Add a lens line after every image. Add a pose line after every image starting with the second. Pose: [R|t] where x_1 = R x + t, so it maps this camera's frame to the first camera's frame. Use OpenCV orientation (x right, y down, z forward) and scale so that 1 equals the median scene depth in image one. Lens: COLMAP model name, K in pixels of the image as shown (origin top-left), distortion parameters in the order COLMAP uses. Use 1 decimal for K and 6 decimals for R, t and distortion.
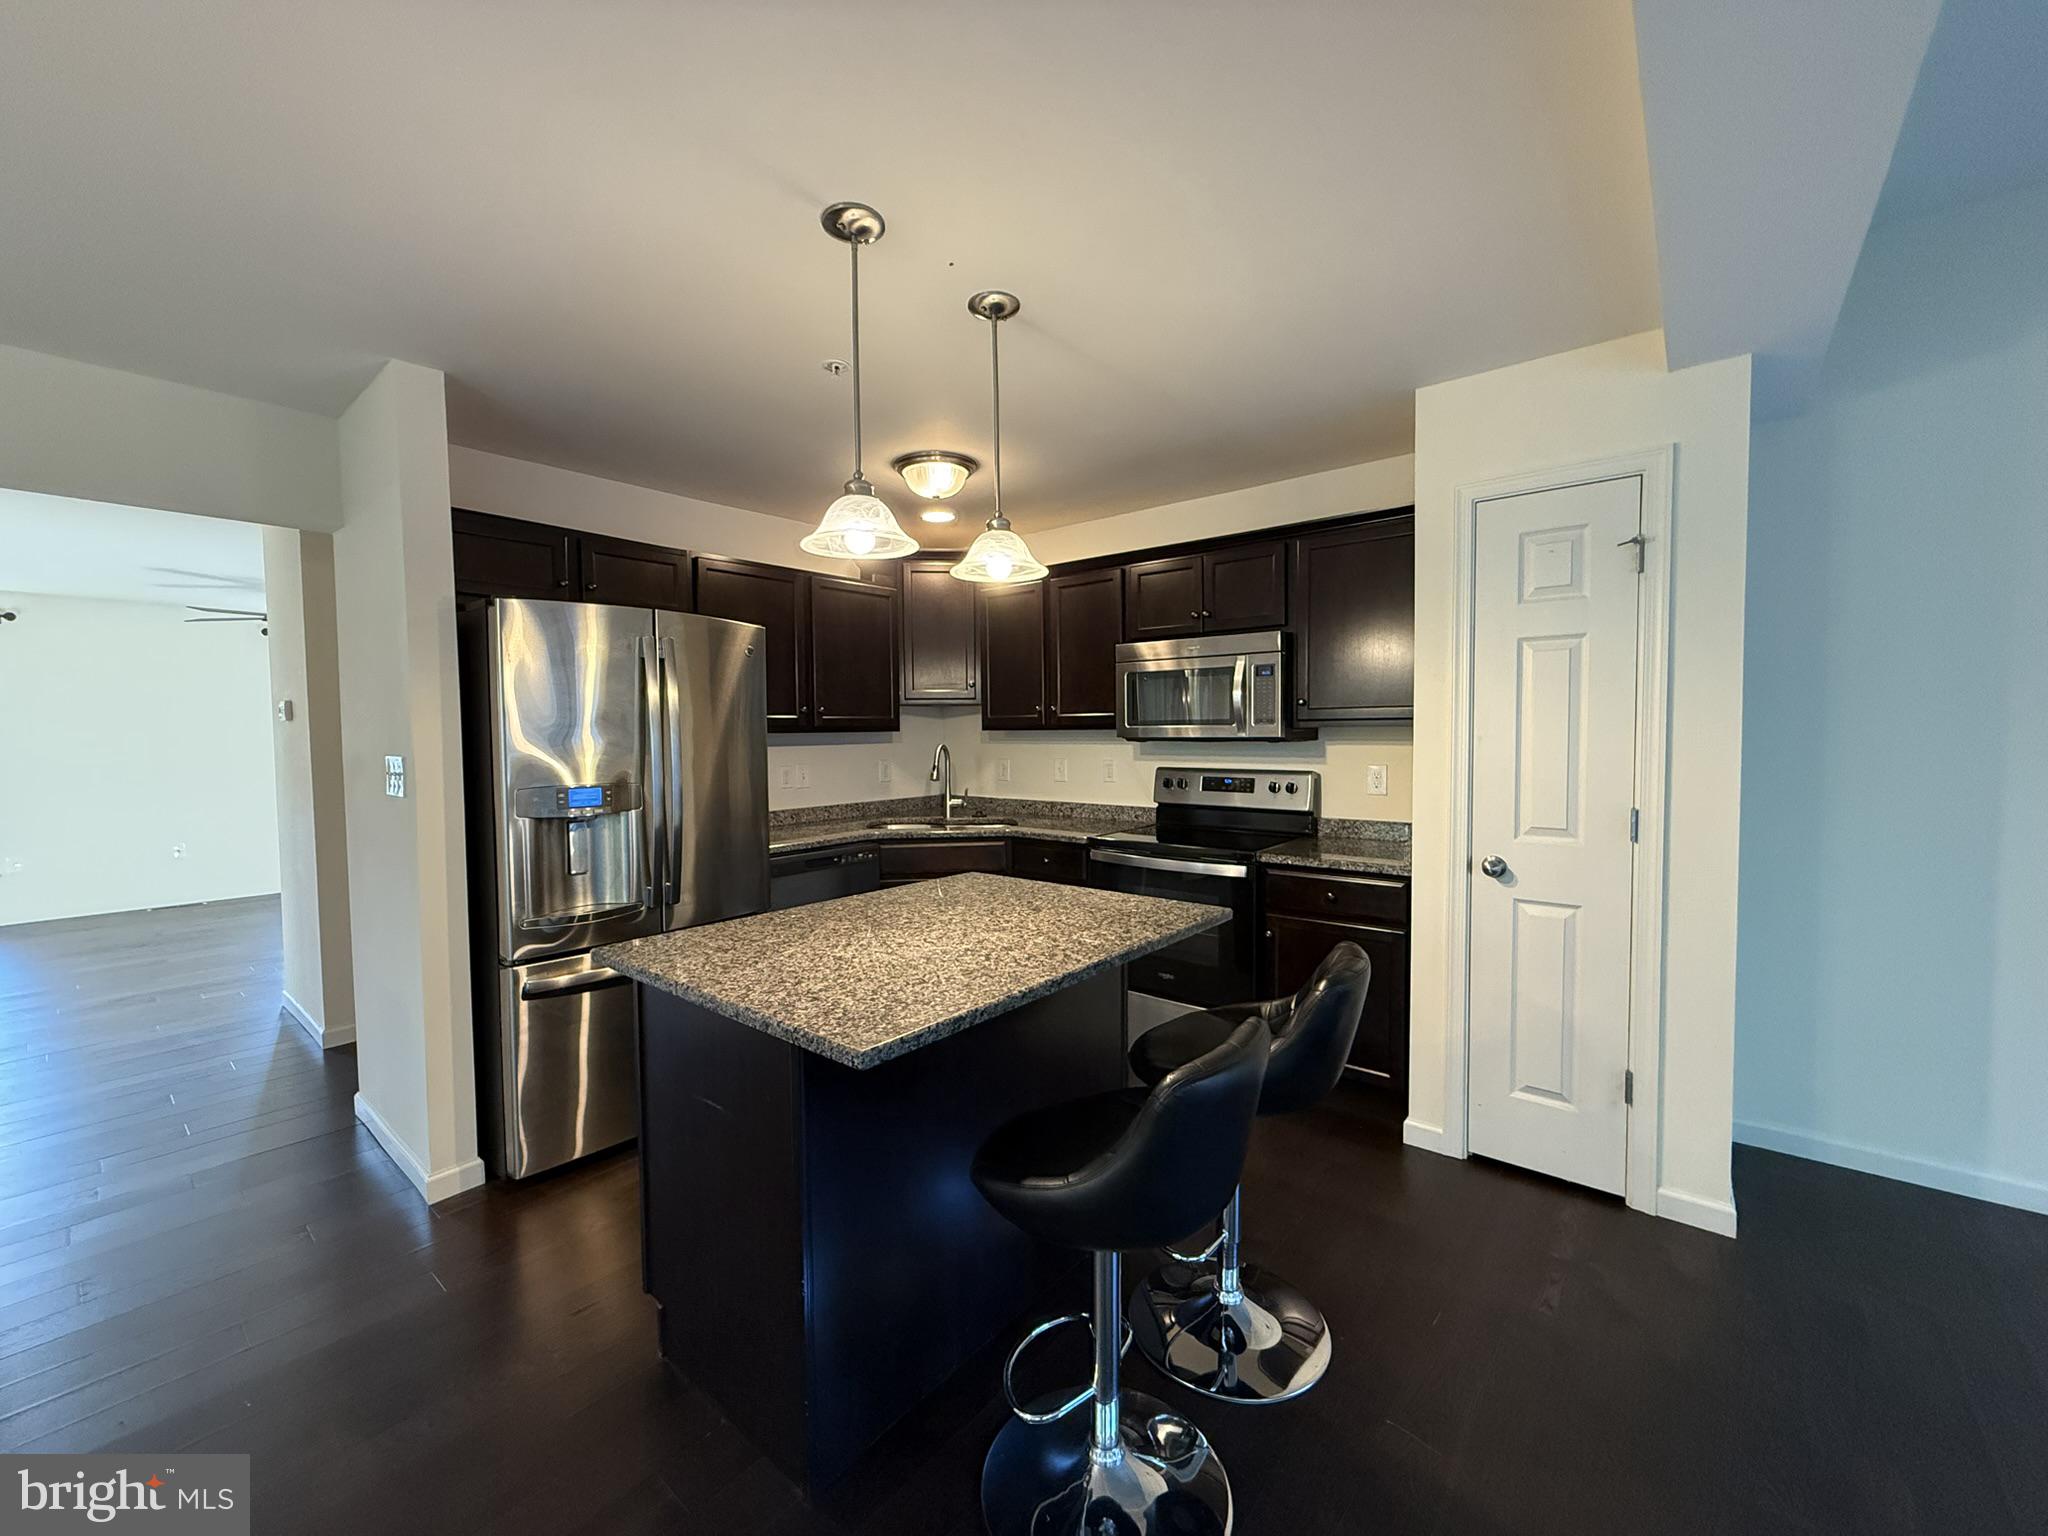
lens RADIAL K [[808.7, 0, 1024.0], [0, 808.7, 768.0], [0, 0, 1]] dist [0.000366, 0.000007]
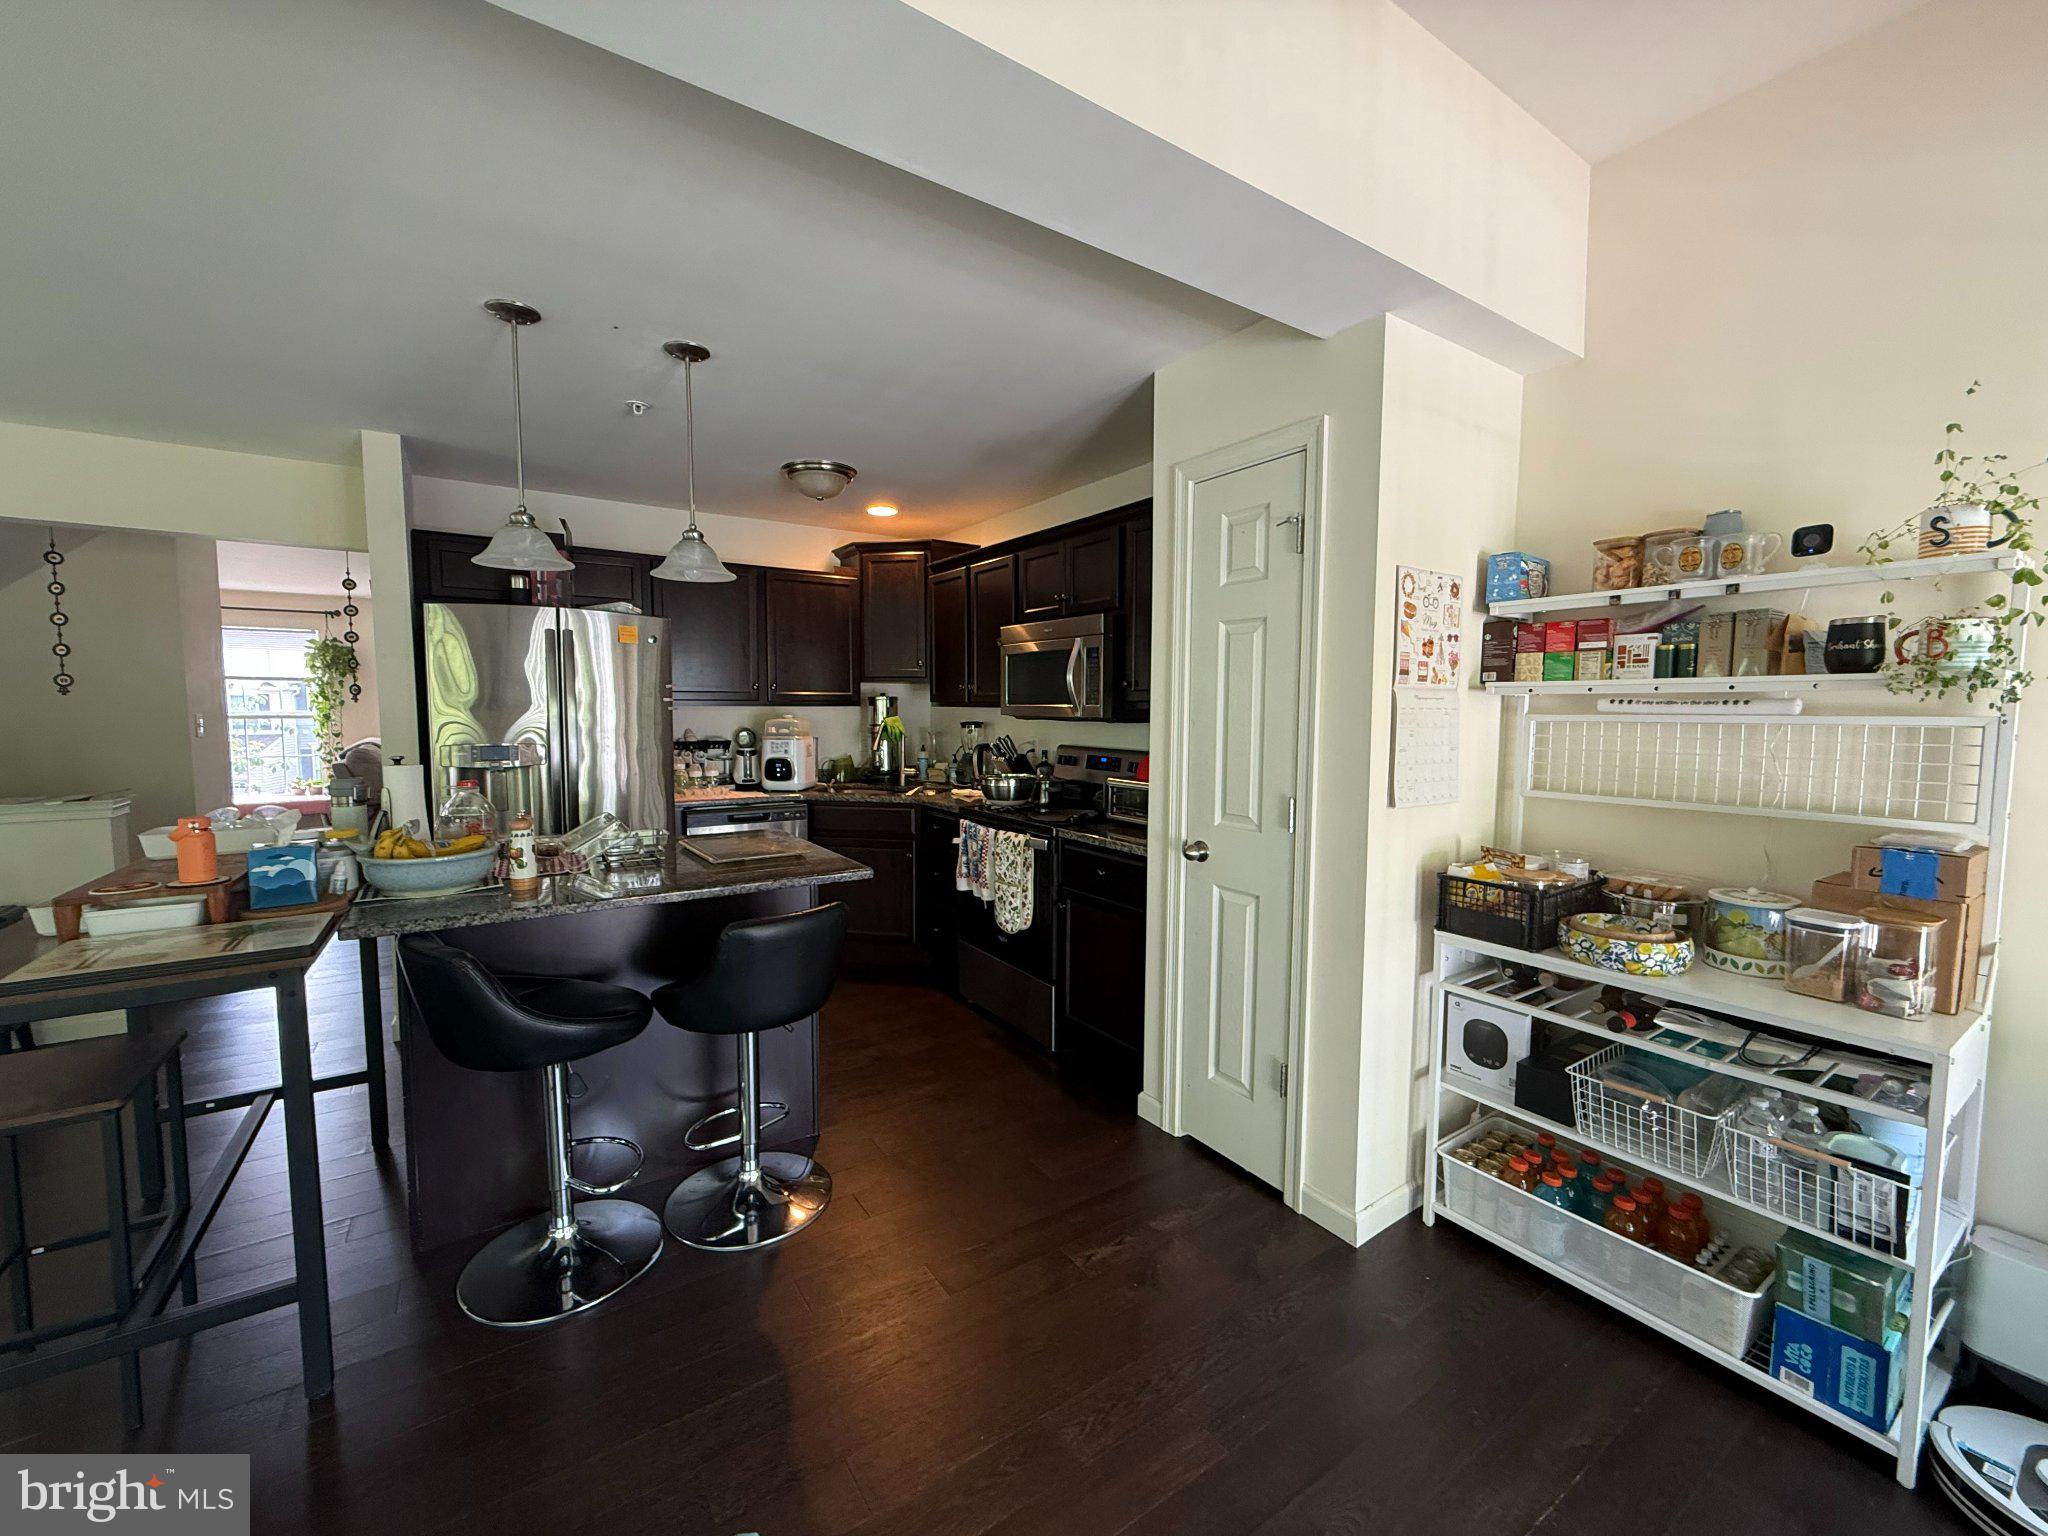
lens RADIAL K [[808.7, 0, 1024.0], [0, 808.7, 768.0], [0, 0, 1]] dist [0.000366, 0.000007]
pose [[0.960906, 0.040703, -0.273867, 0.593415], [-0.033525, 0.998962, 0.030840, -0.003107], [0.274838, -0.020453, 0.961273, -0.016449]]
